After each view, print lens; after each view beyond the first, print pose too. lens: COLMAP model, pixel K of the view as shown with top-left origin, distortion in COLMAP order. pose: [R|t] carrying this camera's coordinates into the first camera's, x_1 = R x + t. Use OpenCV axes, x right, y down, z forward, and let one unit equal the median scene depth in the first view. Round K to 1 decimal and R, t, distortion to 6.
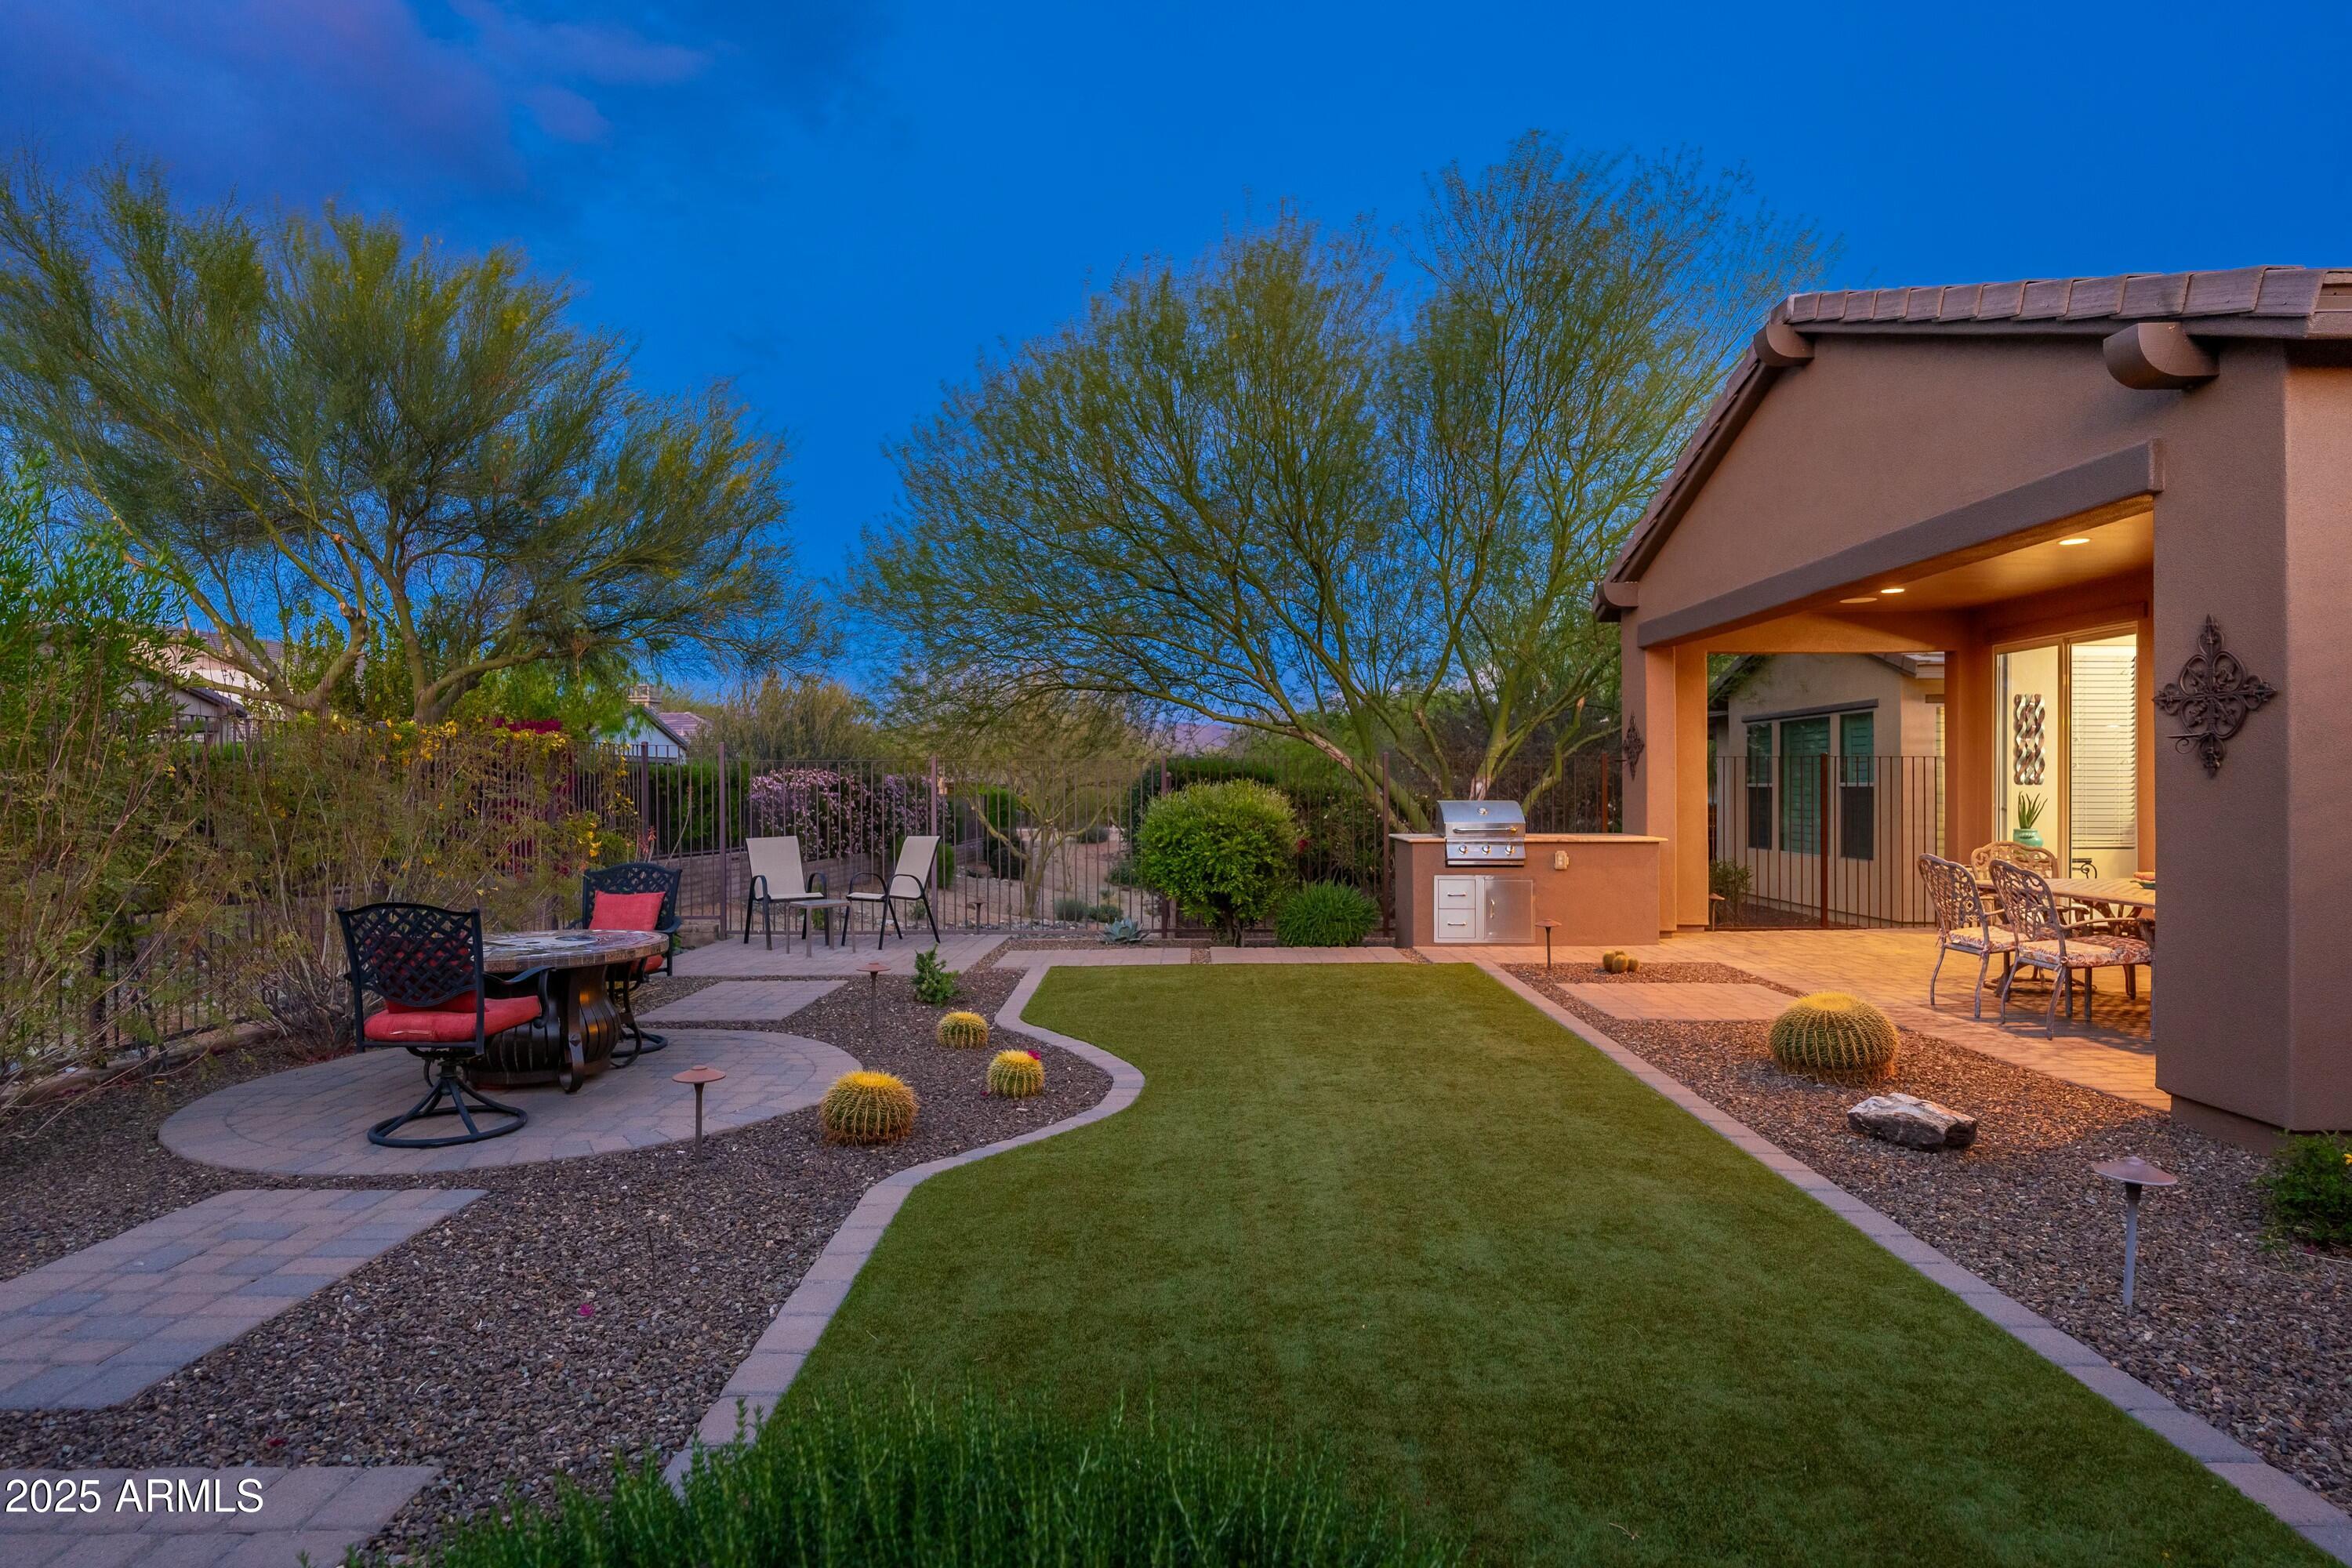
lens RADIAL K [[1365.7, 0, 1171.5], [0, 1365.7, 788.0], [0, 0, 1]] dist [0.000775, 0.002376]
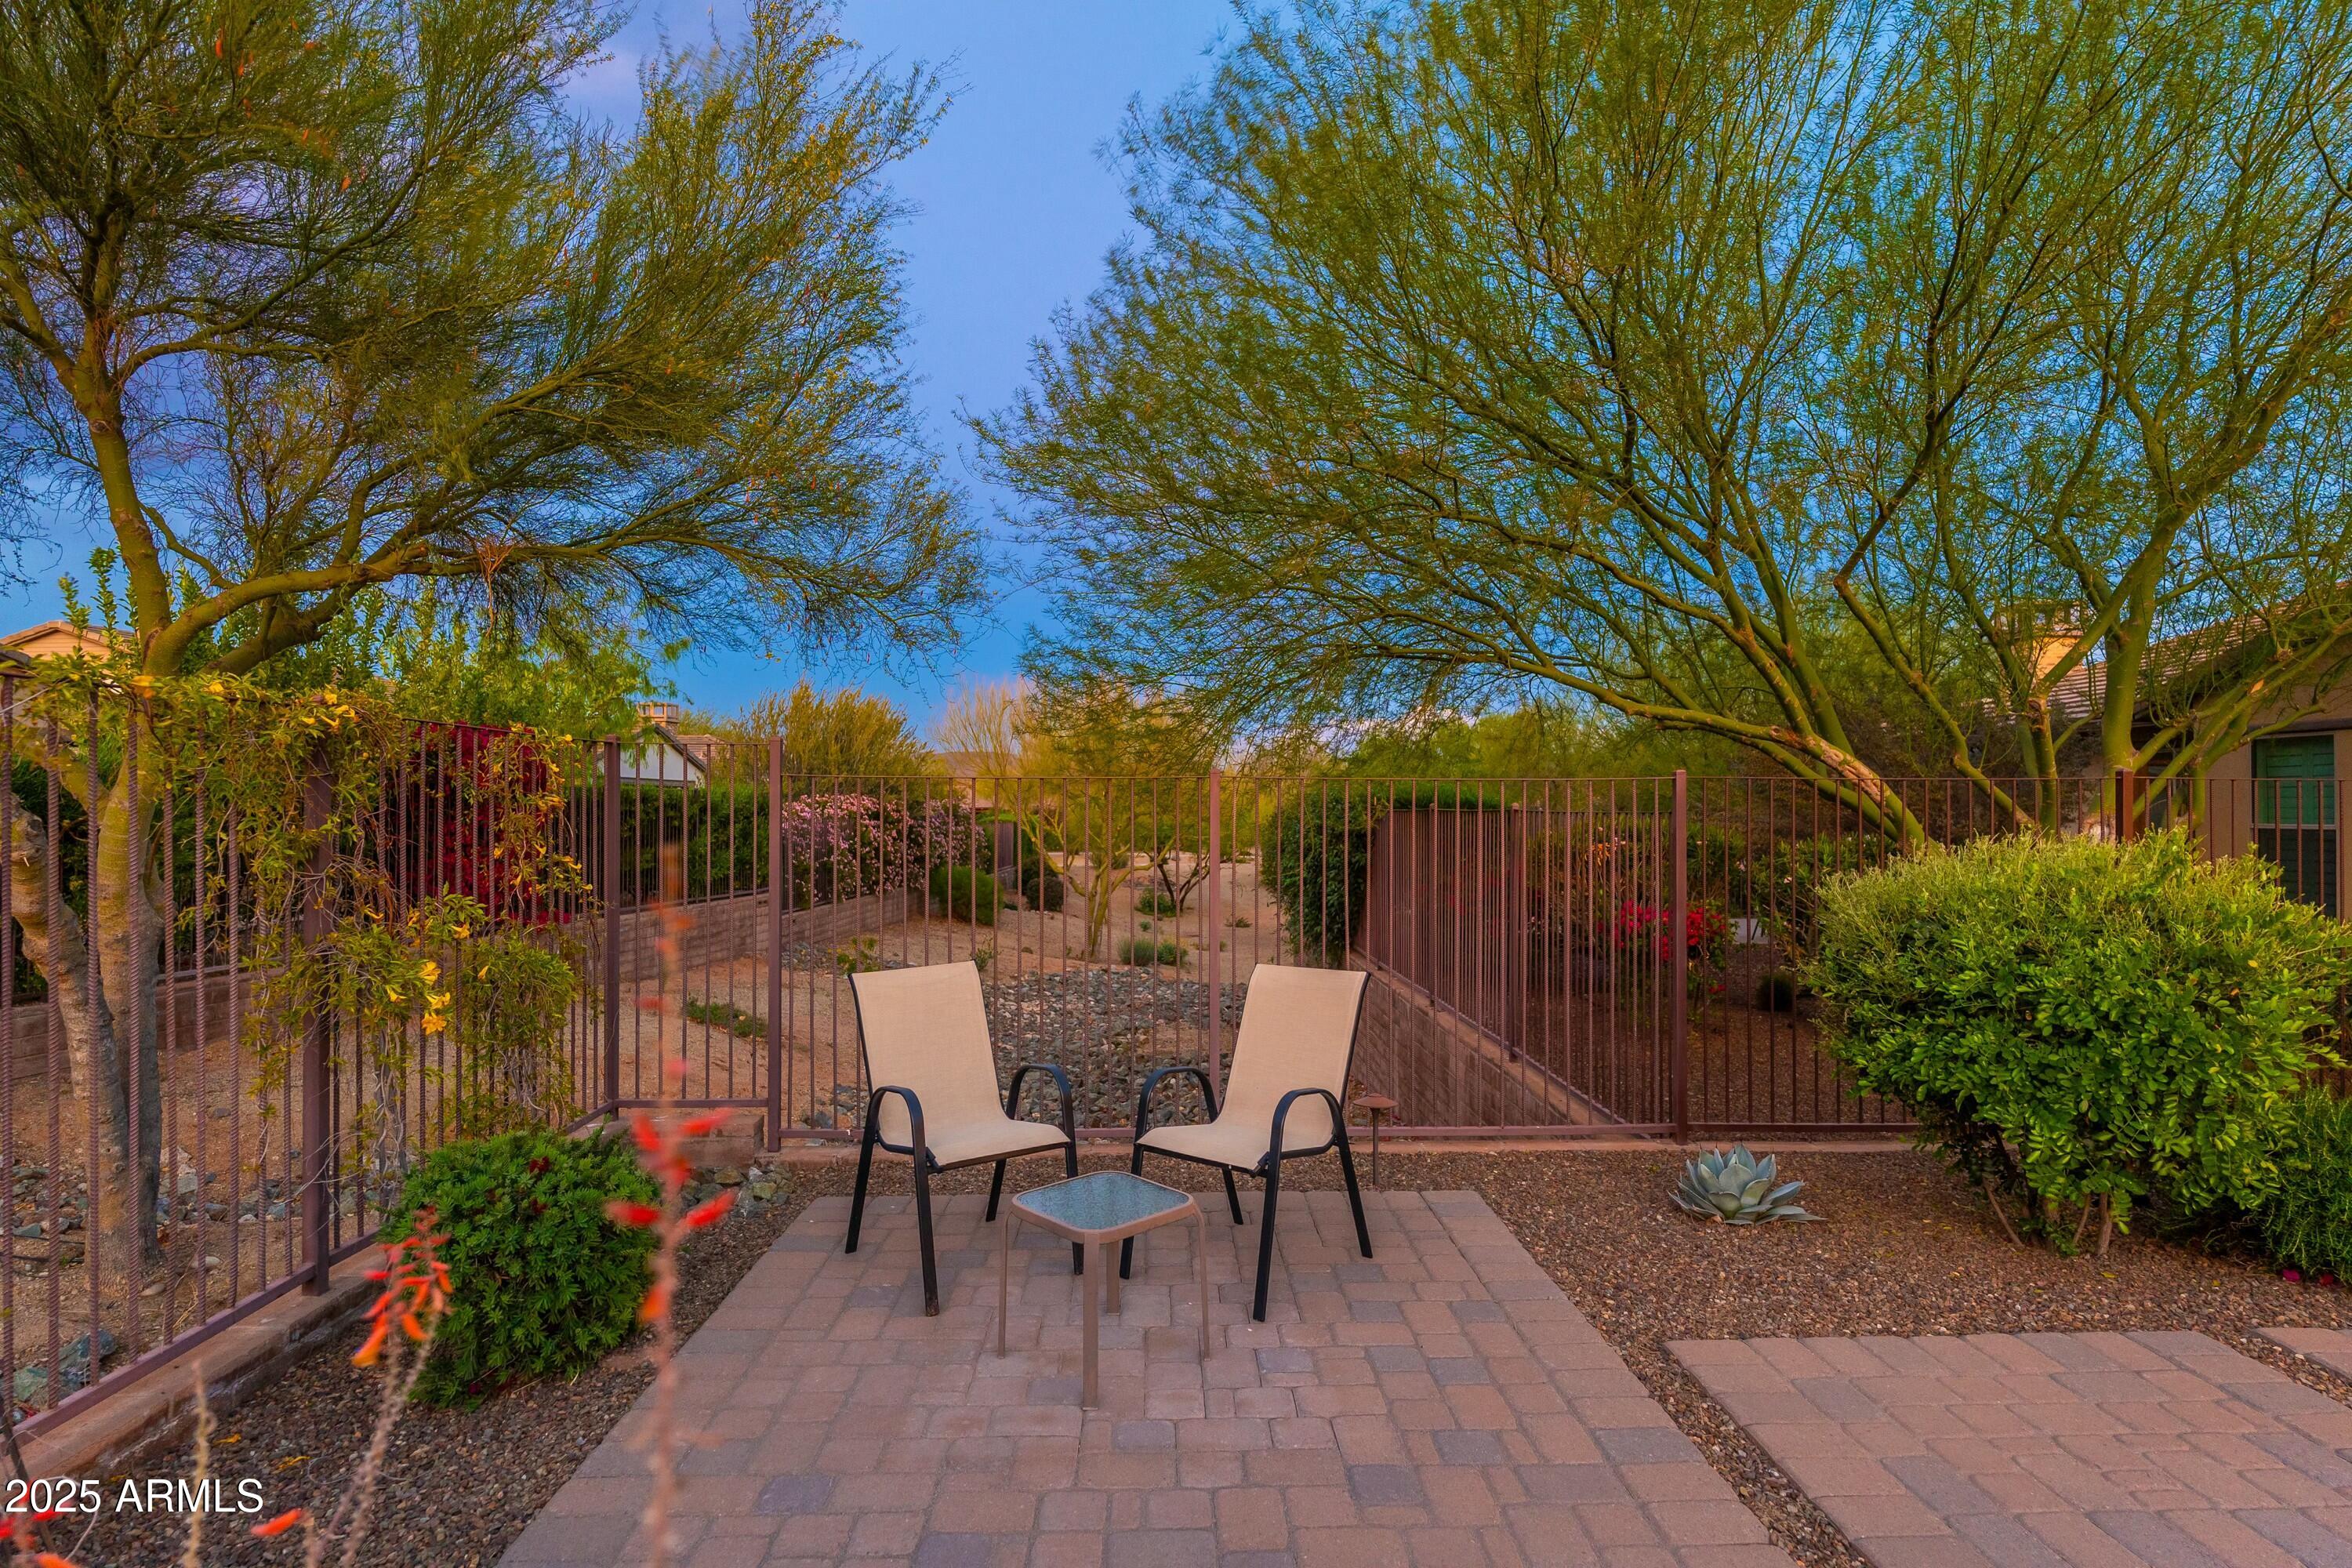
lens RADIAL K [[1214.4, 0, 1178.9], [0, 1214.4, 784.5], [0, 0, 1]] dist [0.003234, 0.000350]
pose [[0.999554, 0.003074, 0.029720, -0.235726], [-0.002397, 0.999738, -0.022774, -0.008571], [-0.029782, 0.022692, 0.999299, 0.670627]]
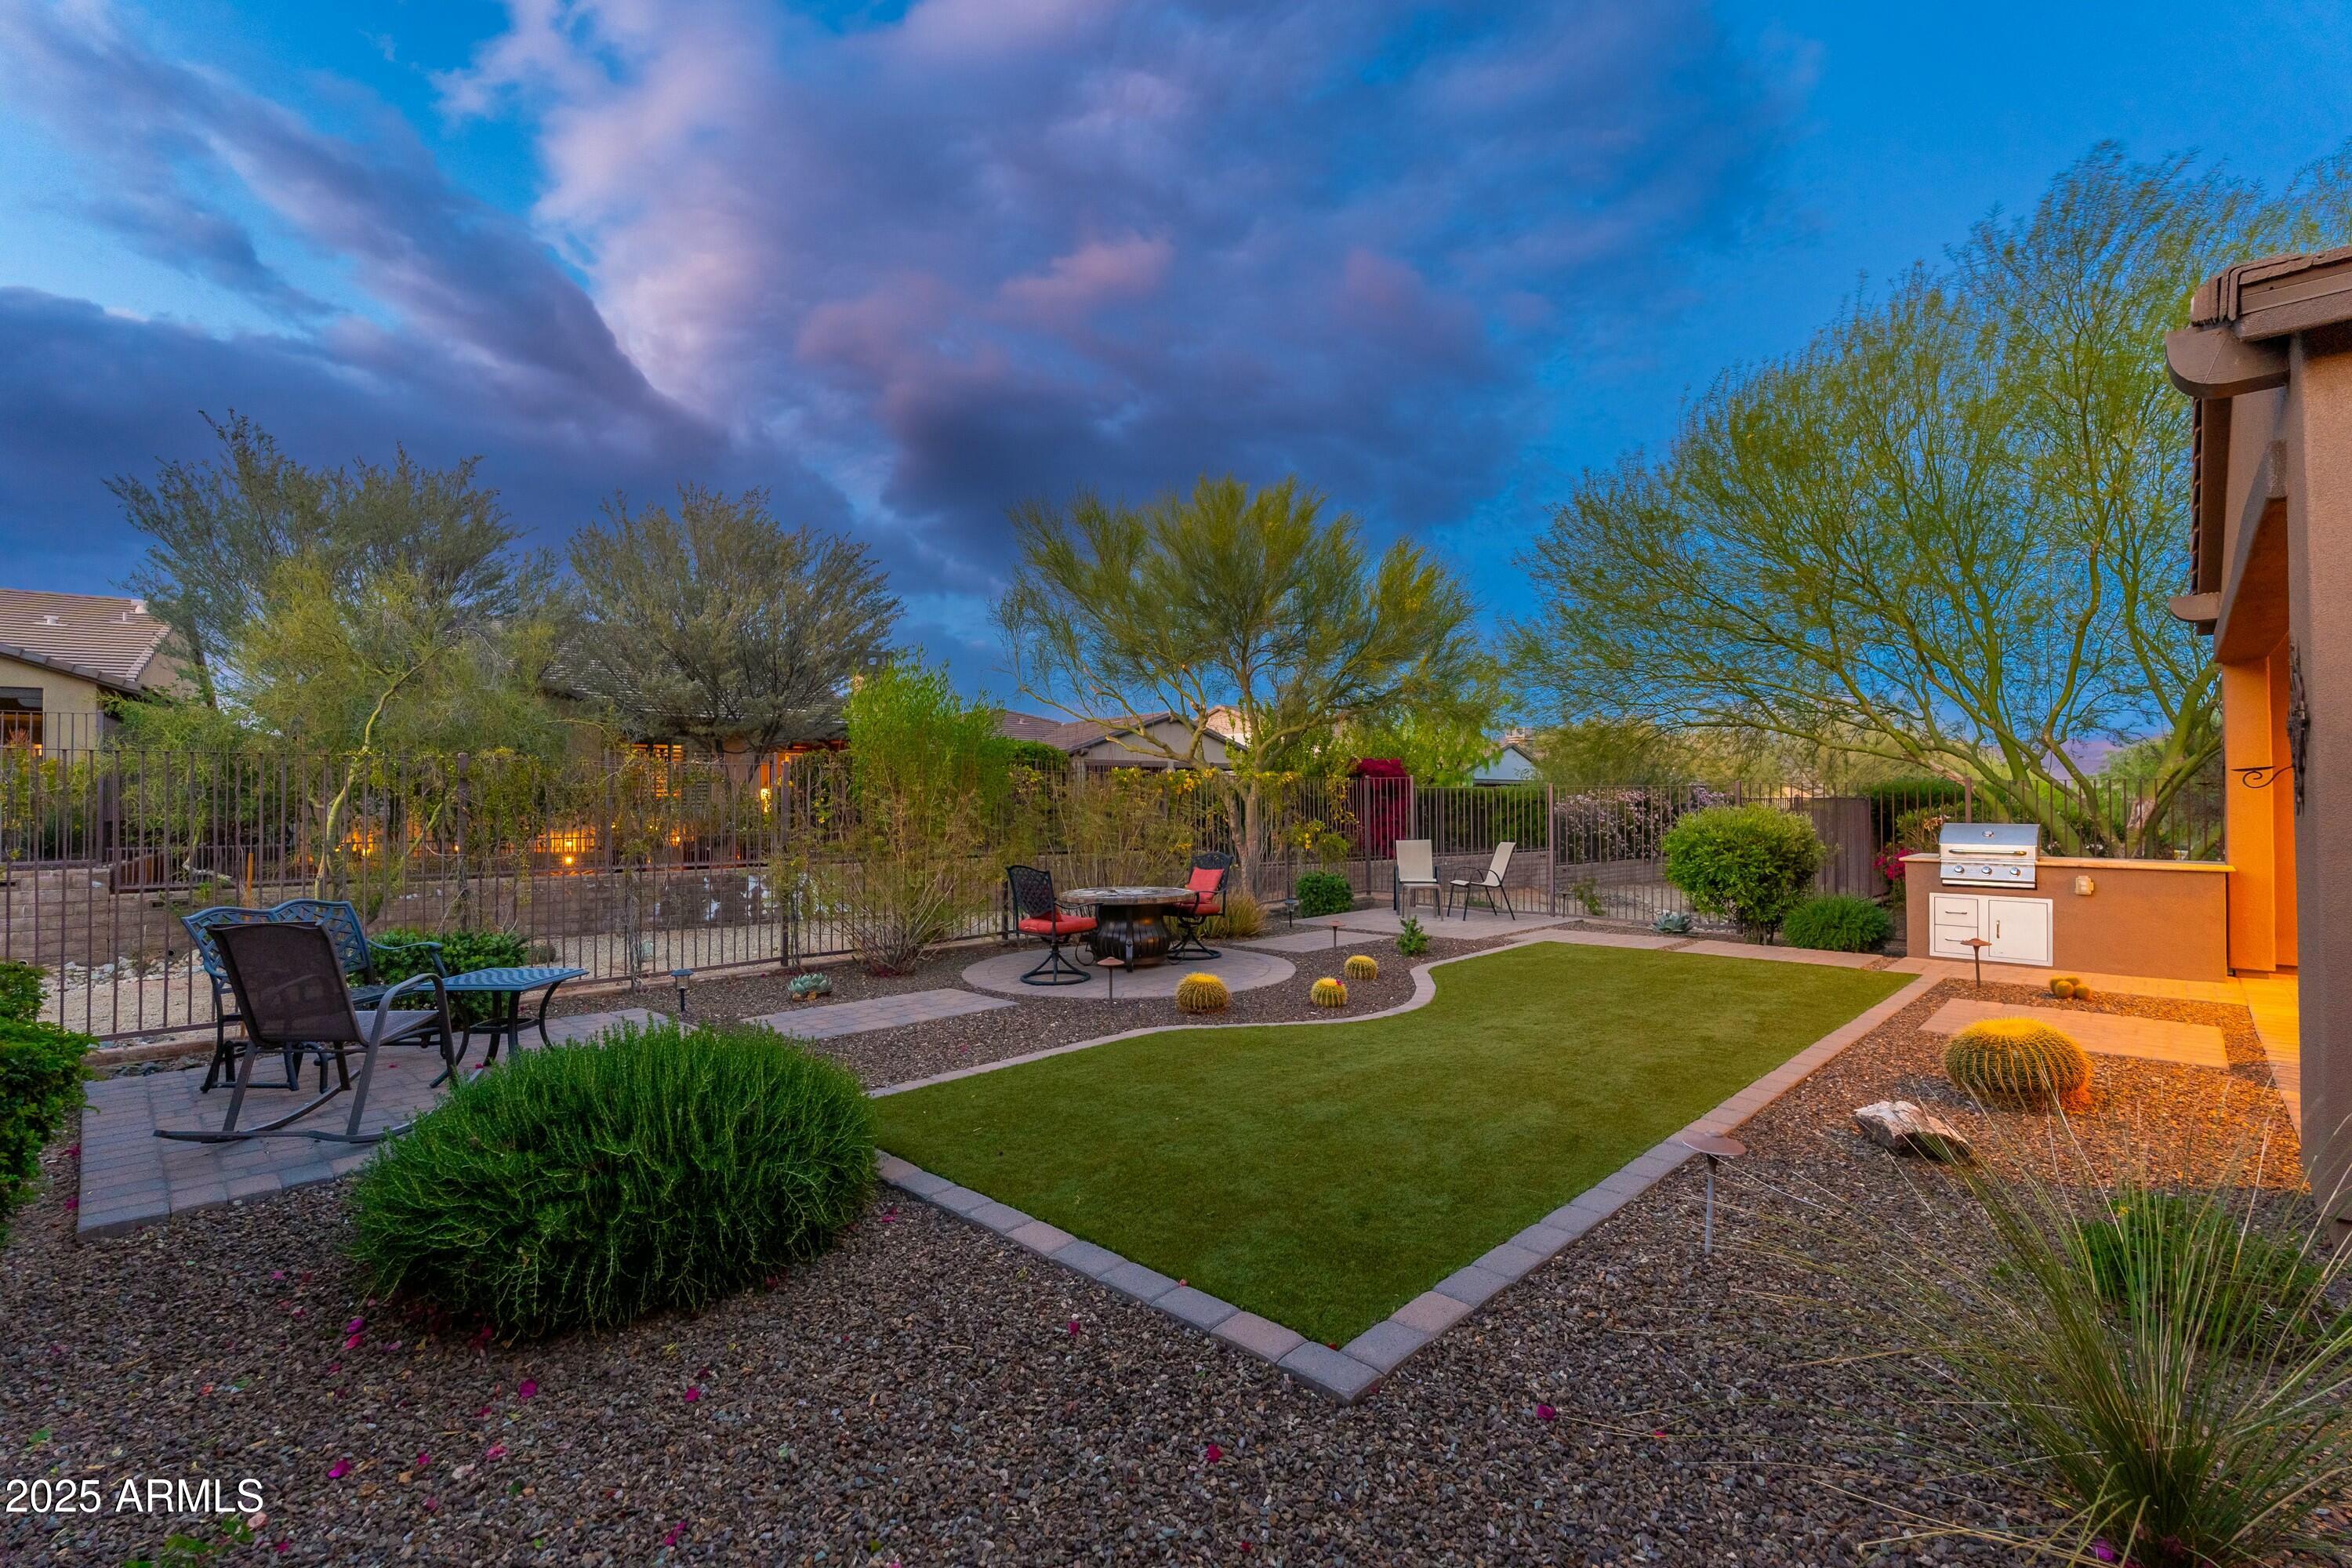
lens RADIAL K [[1041.4, 0, 1165.9], [0, 1041.4, 795.4], [0, 0, 1]] dist [-0.006036, 0.001214]
pose [[0.731401, -0.001019, -0.681947, 0.281703], [-0.002995, 0.999984, -0.004707, -0.006066], [0.681942, 0.005485, 0.731386, -0.002362]]
